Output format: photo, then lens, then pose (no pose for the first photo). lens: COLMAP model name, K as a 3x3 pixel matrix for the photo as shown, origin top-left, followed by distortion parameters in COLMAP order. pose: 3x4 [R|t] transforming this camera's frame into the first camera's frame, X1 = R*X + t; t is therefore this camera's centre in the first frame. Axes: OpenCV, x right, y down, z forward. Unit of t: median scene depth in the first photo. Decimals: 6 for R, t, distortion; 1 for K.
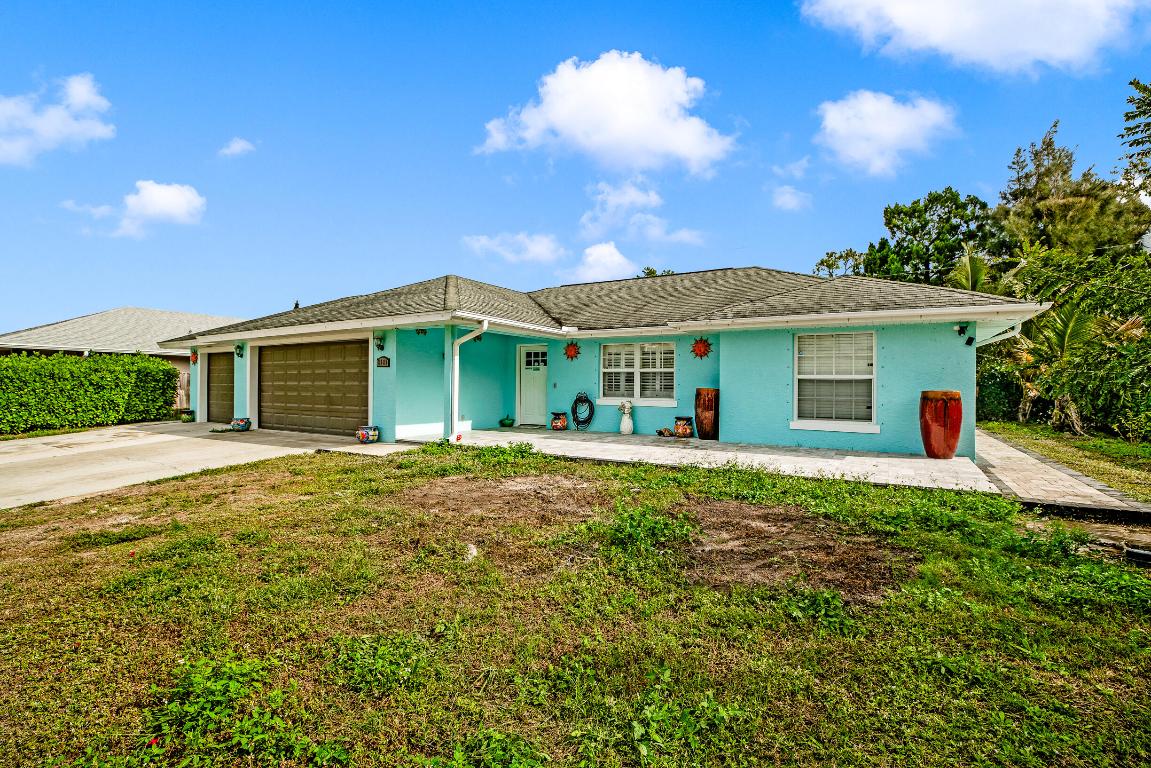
lens RADIAL K [[530.4, 0, 575.5], [0, 530.4, 384.0], [0, 0, 1]] dist [-0.042065, 0.011707]
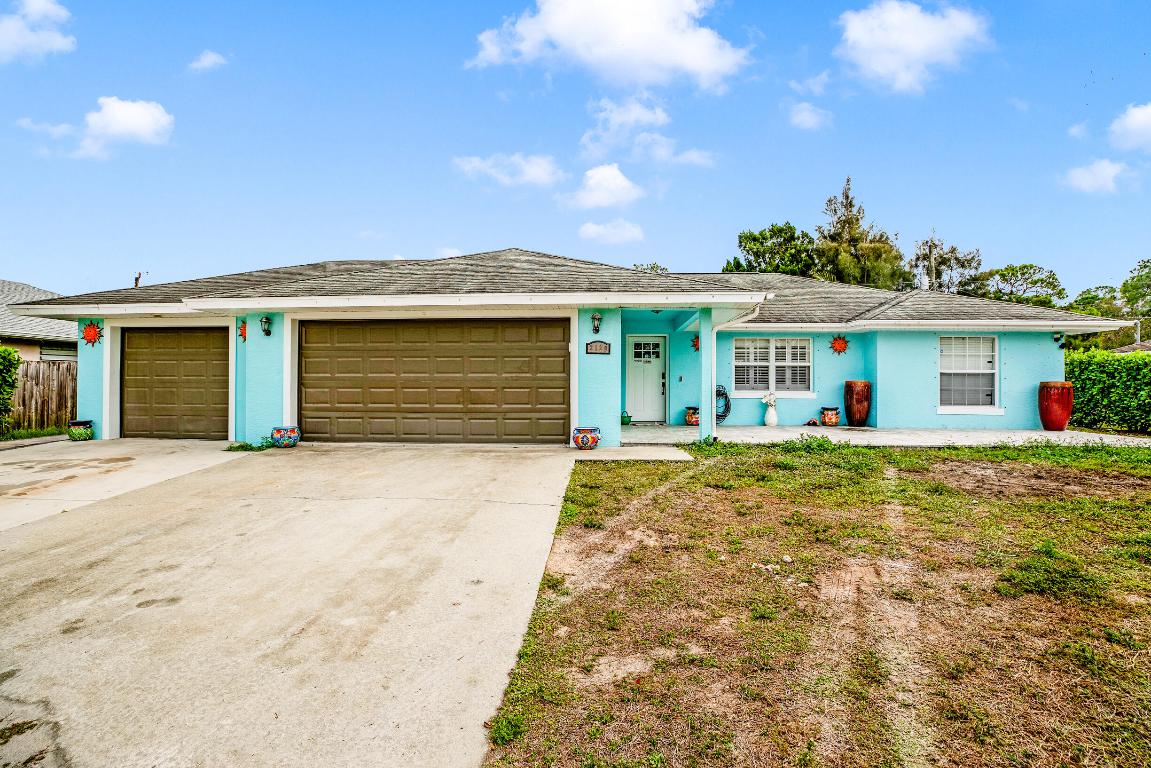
lens RADIAL K [[530.4, 0, 571.8], [0, 530.4, 387.5], [0, 0, 1]] dist [-0.042065, 0.011707]
pose [[0.882618, -0.004793, 0.470066, -0.718031], [0.001652, 0.999973, 0.007094, 0.011987], [-0.470088, -0.005485, 0.882603, 0.279807]]
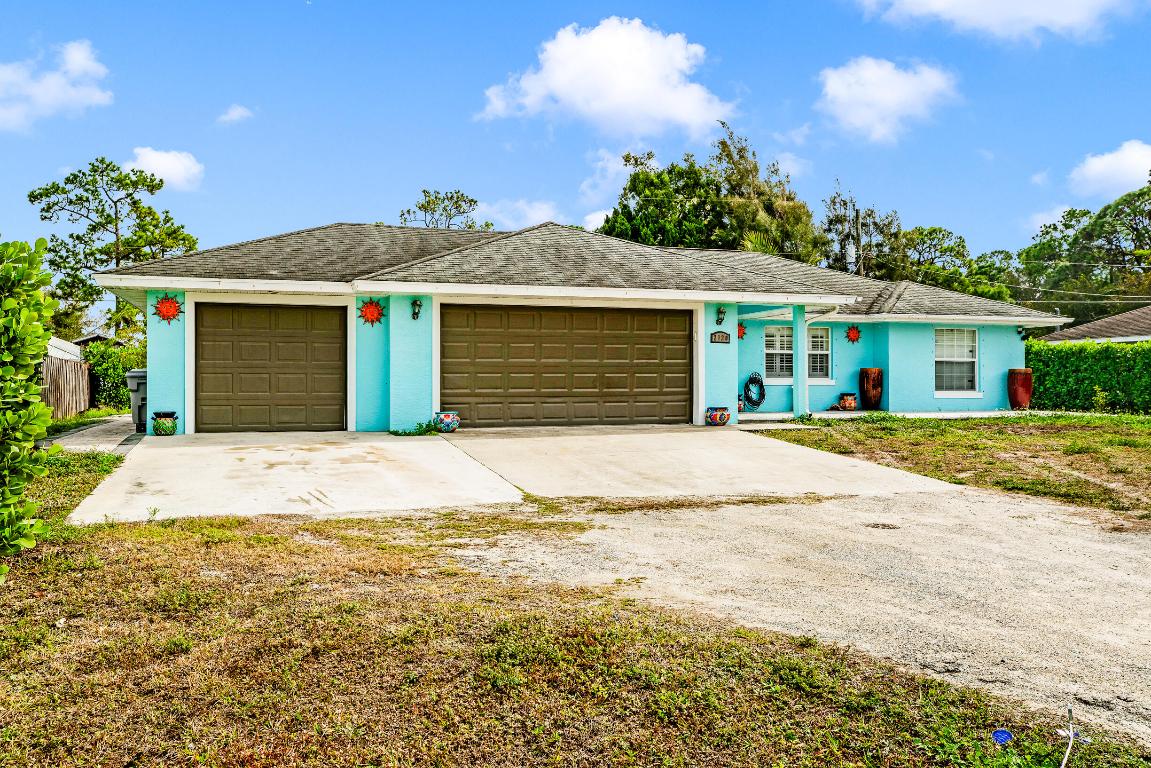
lens RADIAL K [[928.9, 0, 575.9], [0, 928.9, 396.2], [0, 0, 1]] dist [0.051274, -0.001564]
pose [[0.639186, -0.016567, 0.768874, -1.633934], [0.004623, 0.999833, 0.017700, 0.028126], [-0.769038, -0.007759, 0.639156, 0.142133]]
